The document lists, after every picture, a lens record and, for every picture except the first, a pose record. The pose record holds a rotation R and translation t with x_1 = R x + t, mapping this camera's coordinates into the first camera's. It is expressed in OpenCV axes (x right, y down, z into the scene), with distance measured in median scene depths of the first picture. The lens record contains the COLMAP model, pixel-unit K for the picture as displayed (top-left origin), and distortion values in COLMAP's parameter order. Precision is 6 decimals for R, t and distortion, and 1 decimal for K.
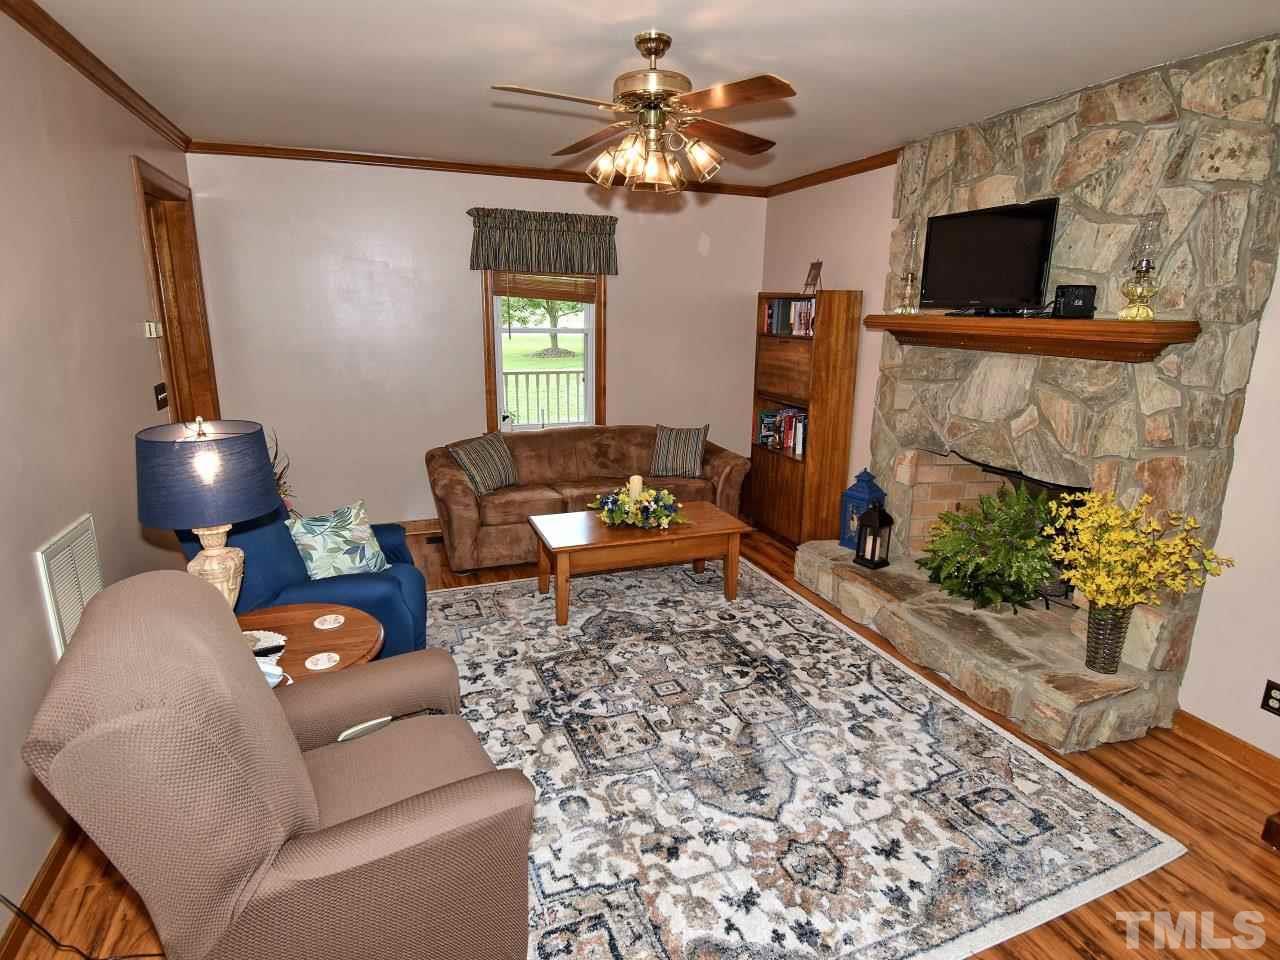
lens RADIAL K [[682.3, 0, 644.0], [0, 682.3, 479.7], [0, 0, 1]] dist [0.020224, -0.028691]
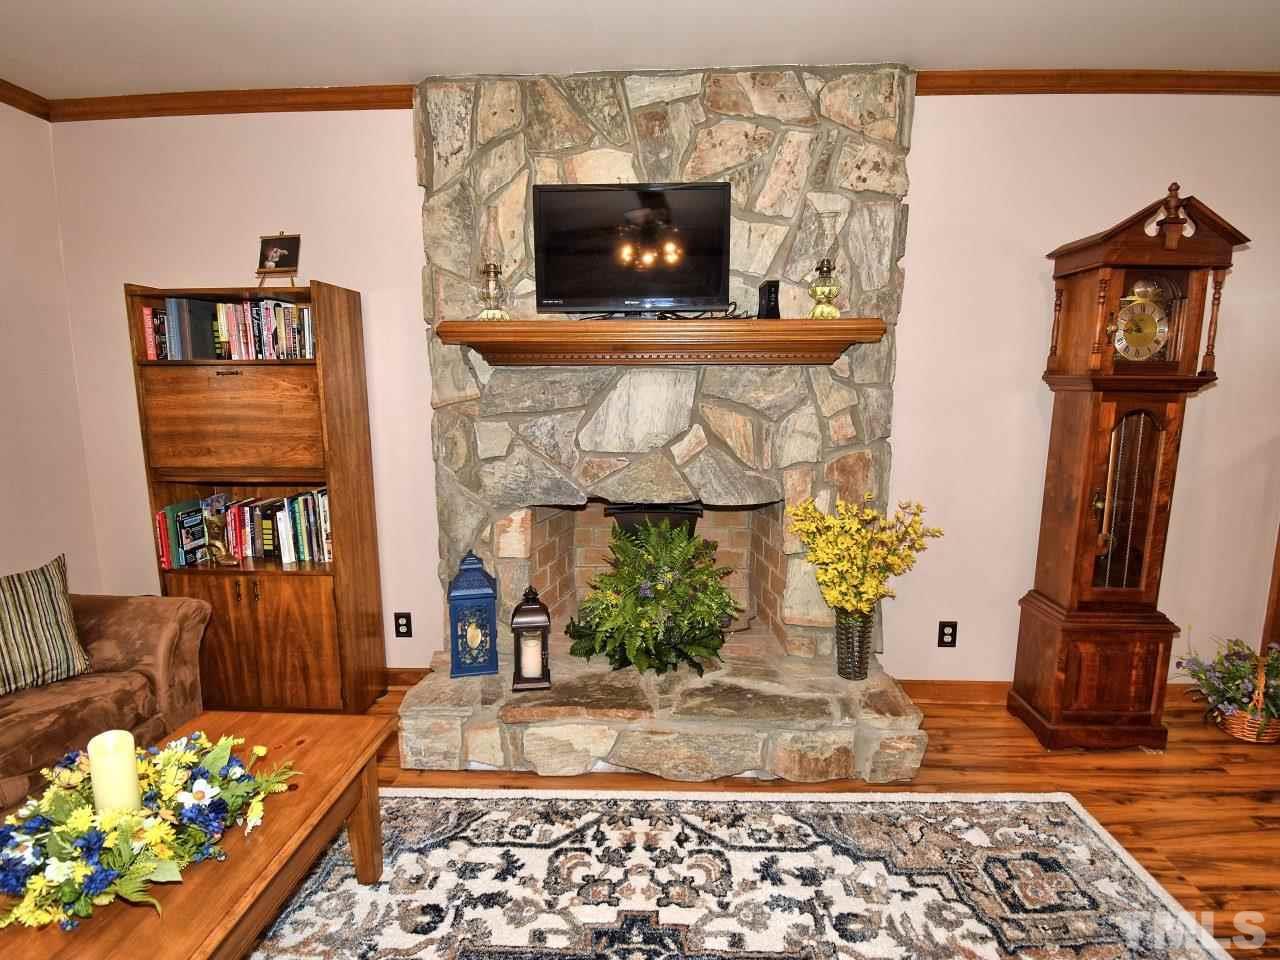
lens RADIAL K [[636.7, 0, 644.5], [0, 636.7, 479.9], [0, 0, 1]] dist [0.022518, -0.029124]
pose [[0.397628, -0.149483, 0.905288, -0.213040], [0.230829, 0.971205, 0.058981, -0.106701], [-0.888037, 0.185514, 0.420684, 0.751559]]
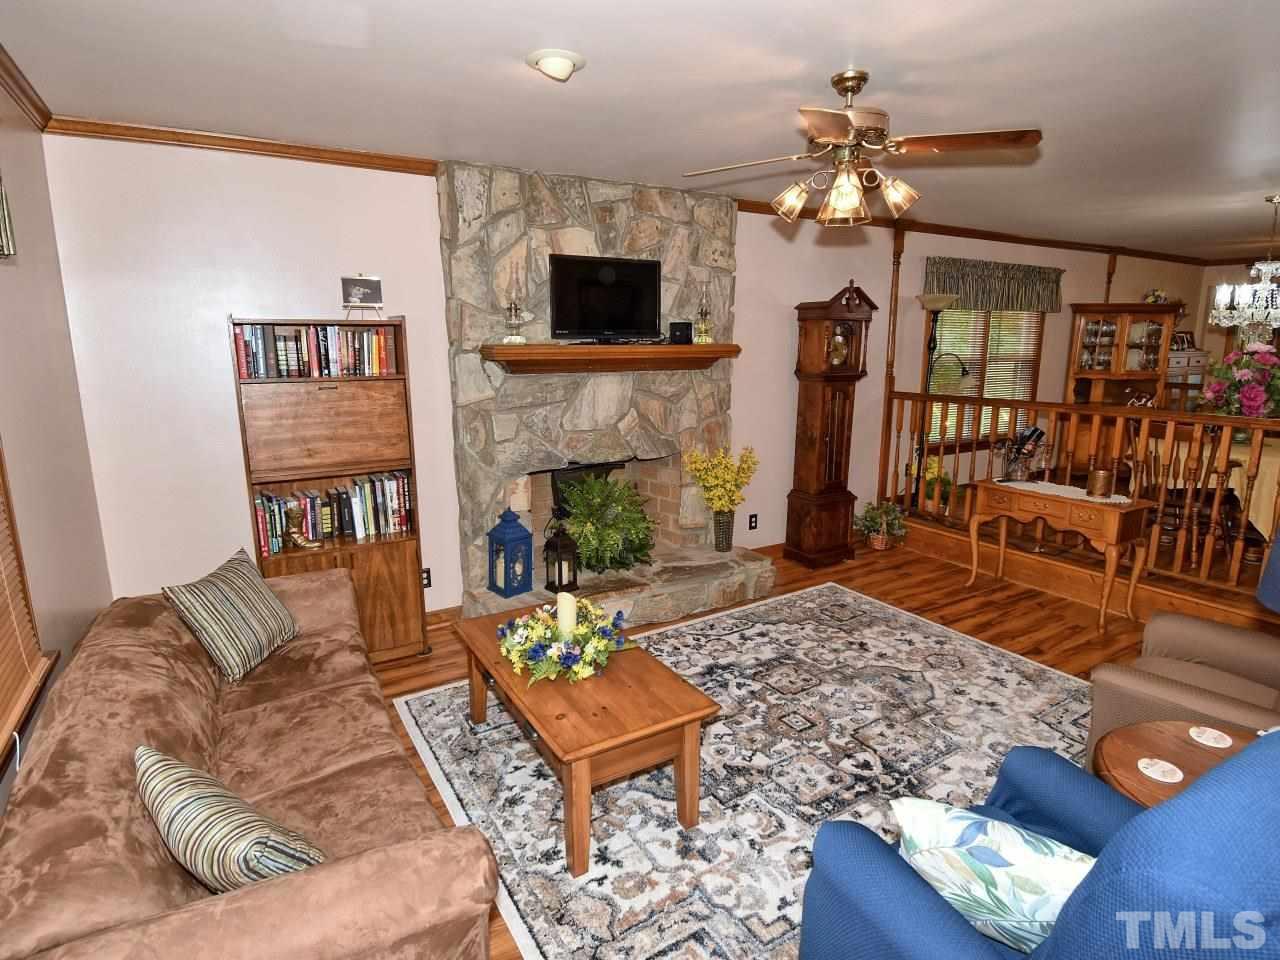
lens RADIAL K [[682.3, 0, 644.0], [0, 682.3, 479.7], [0, 0, 1]] dist [0.020224, -0.028691]
pose [[-0.173396, -0.209694, 0.962269, -0.789688], [0.240237, 0.938549, 0.247815, -0.314797], [-0.955102, 0.274142, -0.112364, 1.203188]]
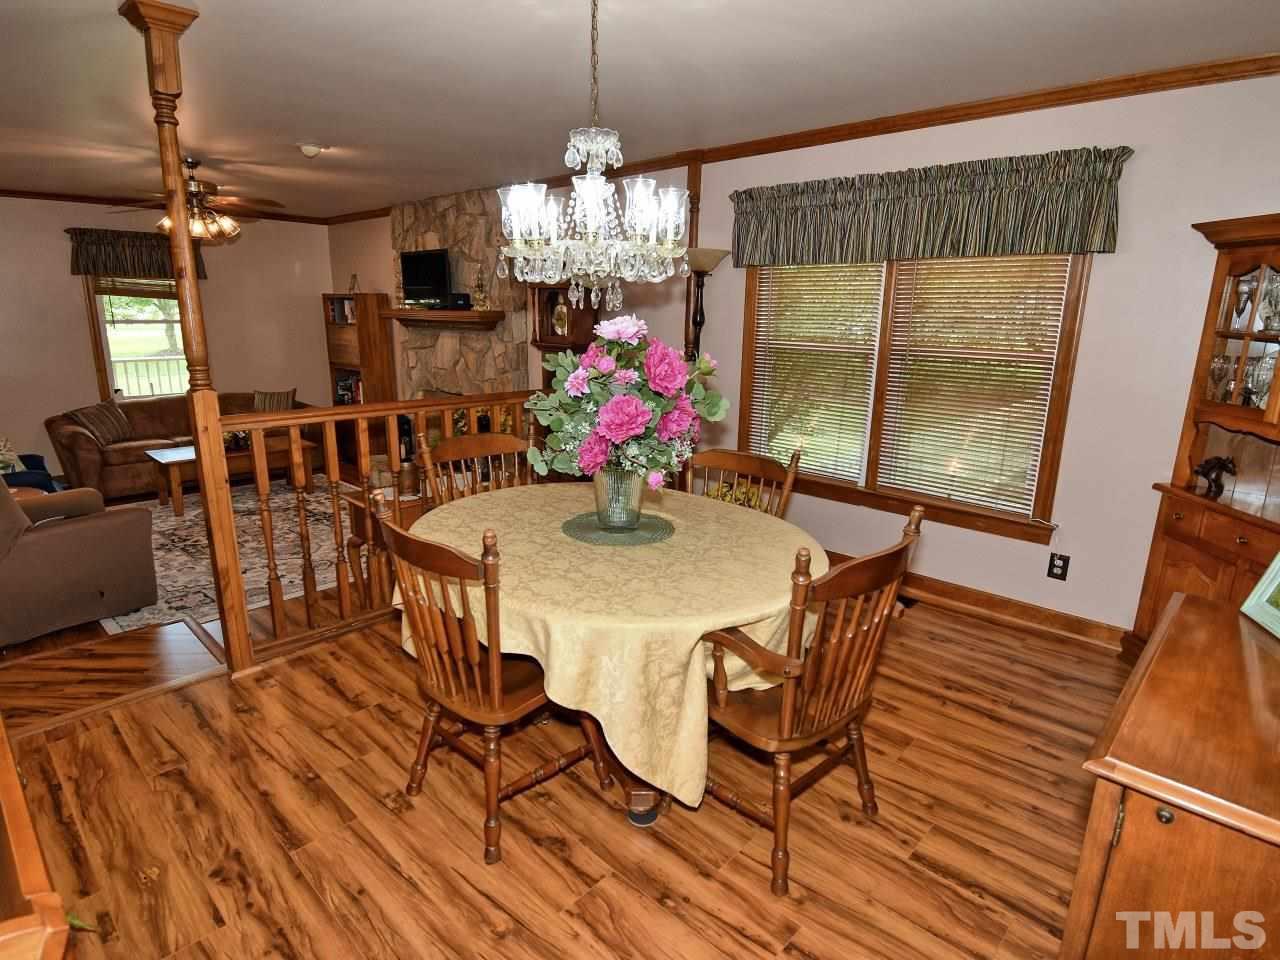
lens RADIAL K [[692.1, 0, 640.0], [0, 692.1, 480.0], [0, 0, 1]] dist [0.025334, -0.030539]
pose [[0.900363, -0.102697, 0.422848, 0.176087], [0.103512, 0.994404, 0.021106, 0.240787], [-0.422649, 0.024767, 0.905955, -0.935750]]
